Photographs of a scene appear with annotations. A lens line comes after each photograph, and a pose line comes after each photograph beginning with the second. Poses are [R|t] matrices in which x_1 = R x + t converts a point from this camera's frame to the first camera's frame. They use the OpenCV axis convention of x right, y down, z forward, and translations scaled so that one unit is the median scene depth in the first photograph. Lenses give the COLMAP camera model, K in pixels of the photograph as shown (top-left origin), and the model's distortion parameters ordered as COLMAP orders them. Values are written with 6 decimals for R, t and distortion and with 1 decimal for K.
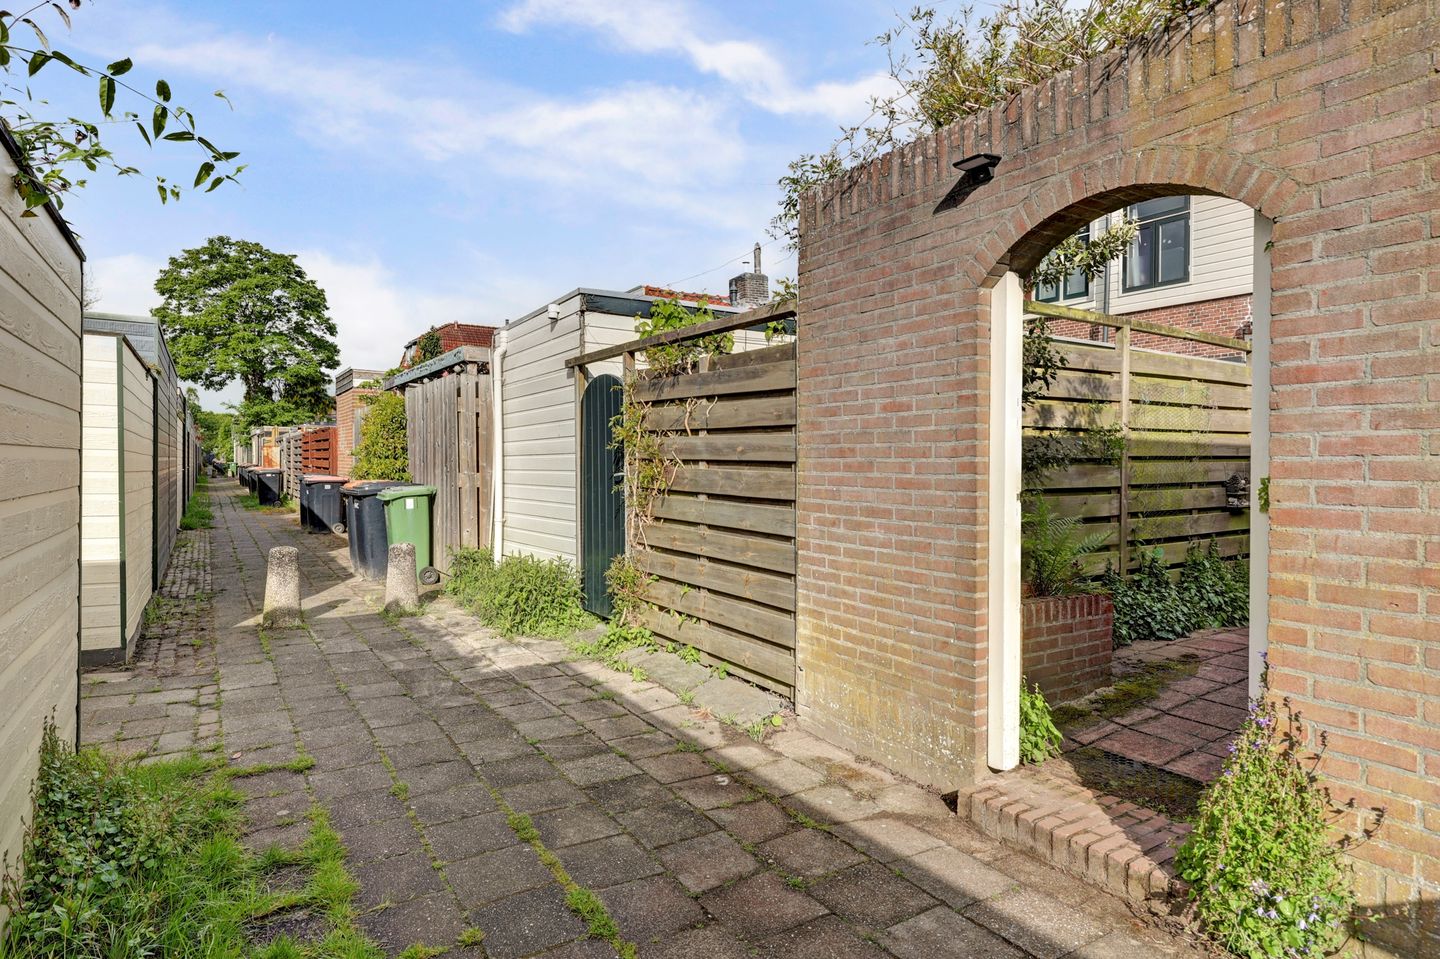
lens RADIAL K [[784.6, 0, 720.0], [0, 784.6, 479.5], [0, 0, 1]] dist [-0.002023, -0.000548]
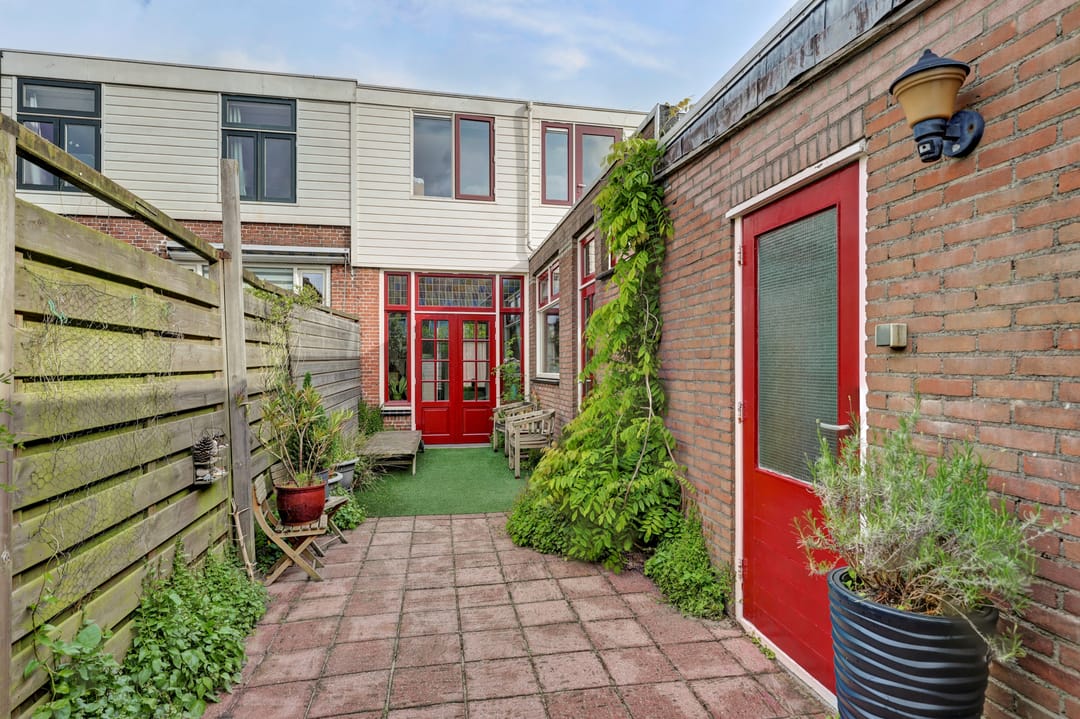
lens RADIAL K [[588.5, 0, 540.0], [0, 588.5, 359.5], [0, 0, 1]] dist [-0.002023, -0.000548]
pose [[0.366271, 0.008033, 0.930473, 0.543417], [0.025835, 0.999489, -0.018798, -0.103112], [-0.930149, 0.030924, 0.365877, 1.020706]]
